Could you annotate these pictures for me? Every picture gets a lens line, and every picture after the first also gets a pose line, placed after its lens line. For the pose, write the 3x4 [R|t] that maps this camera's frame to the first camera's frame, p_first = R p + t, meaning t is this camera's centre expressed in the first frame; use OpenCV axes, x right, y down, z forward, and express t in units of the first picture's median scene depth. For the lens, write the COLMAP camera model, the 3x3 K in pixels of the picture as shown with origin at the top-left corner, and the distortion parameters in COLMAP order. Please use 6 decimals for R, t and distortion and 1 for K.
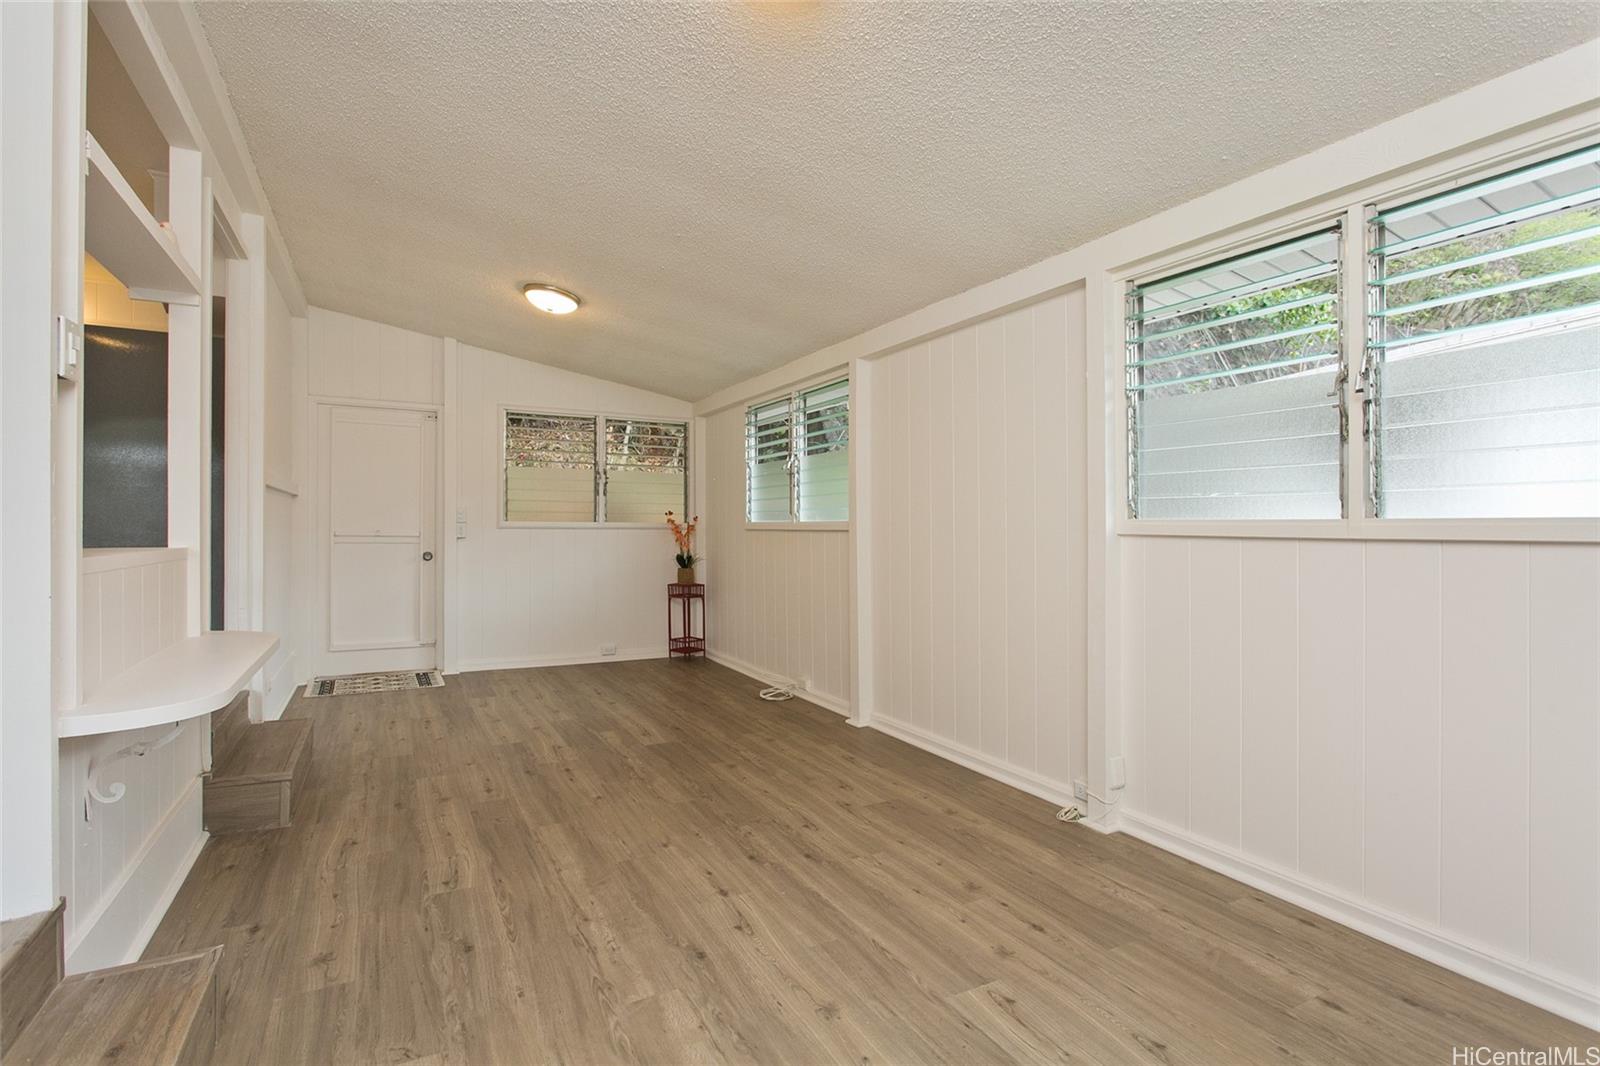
lens RADIAL K [[765.1, 0, 801.8], [0, 765.1, 527.4], [0, 0, 1]] dist [-0.013382, 0.001799]
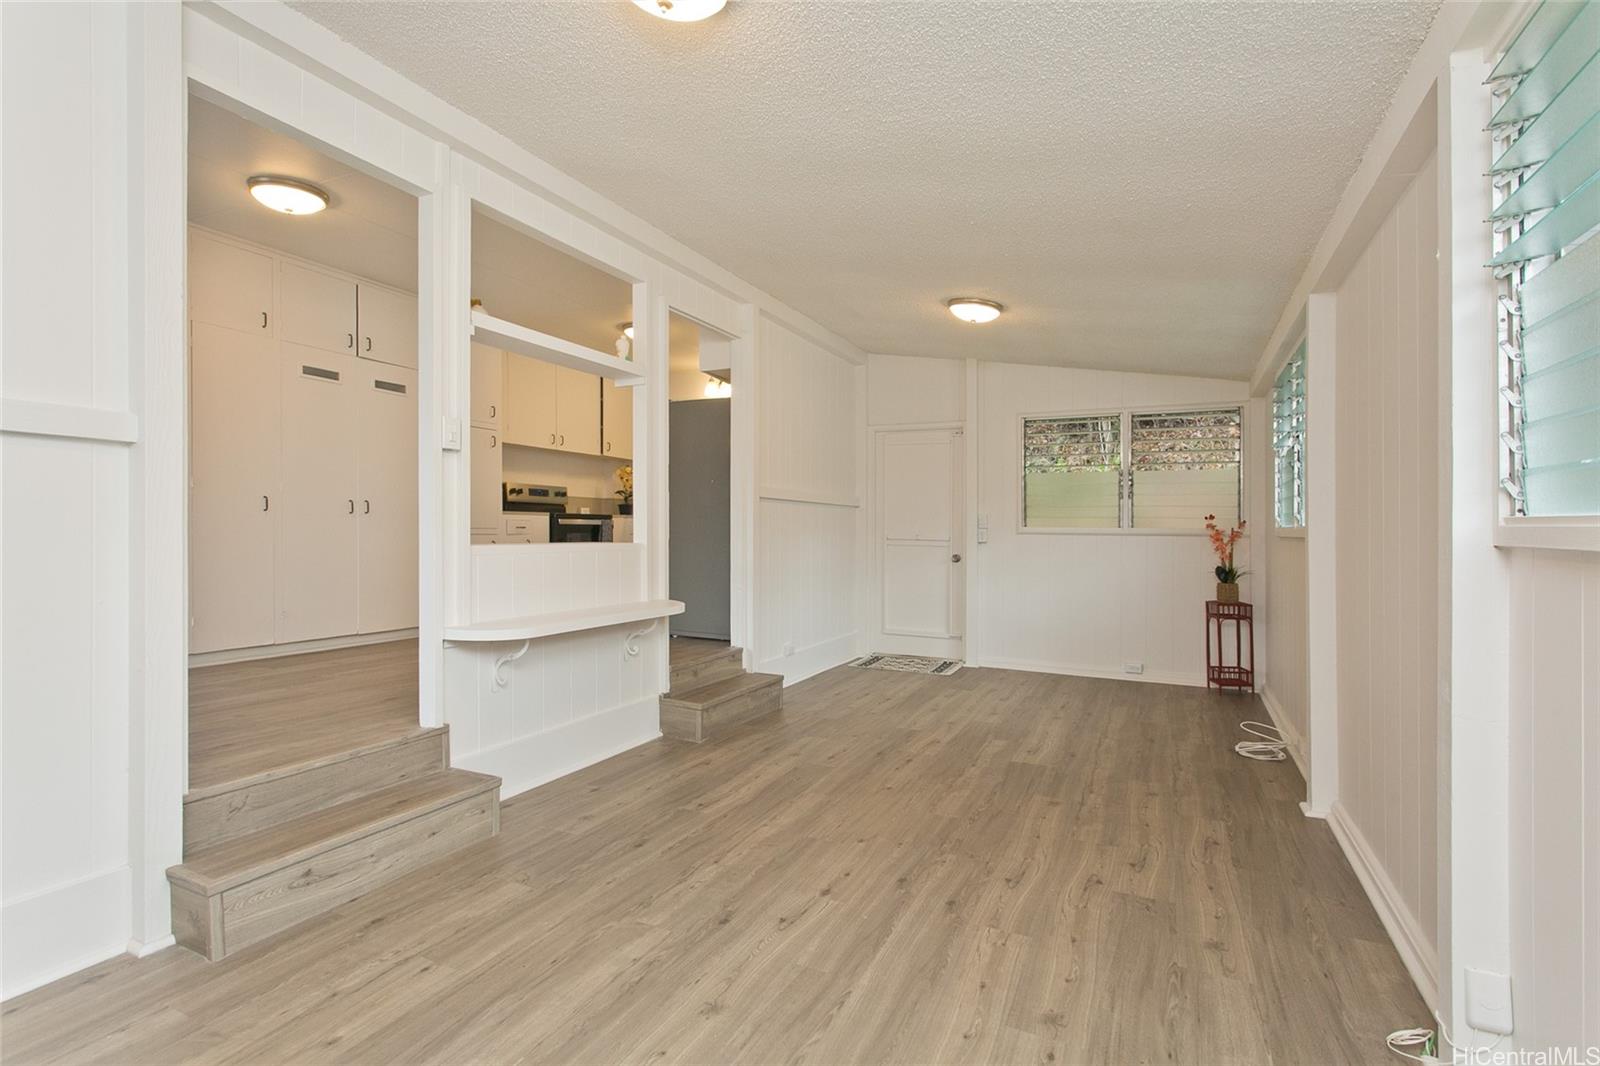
lens RADIAL K [[767.3, 0, 798.8], [0, 767.3, 531.6], [0, 0, 1]] dist [0.000397, 0.001621]
pose [[0.583749, 0.002139, -0.811931, 0.546387], [-0.005343, 0.999985, -0.001208, 0.001691], [0.811916, 0.005043, 0.583752, 0.292225]]
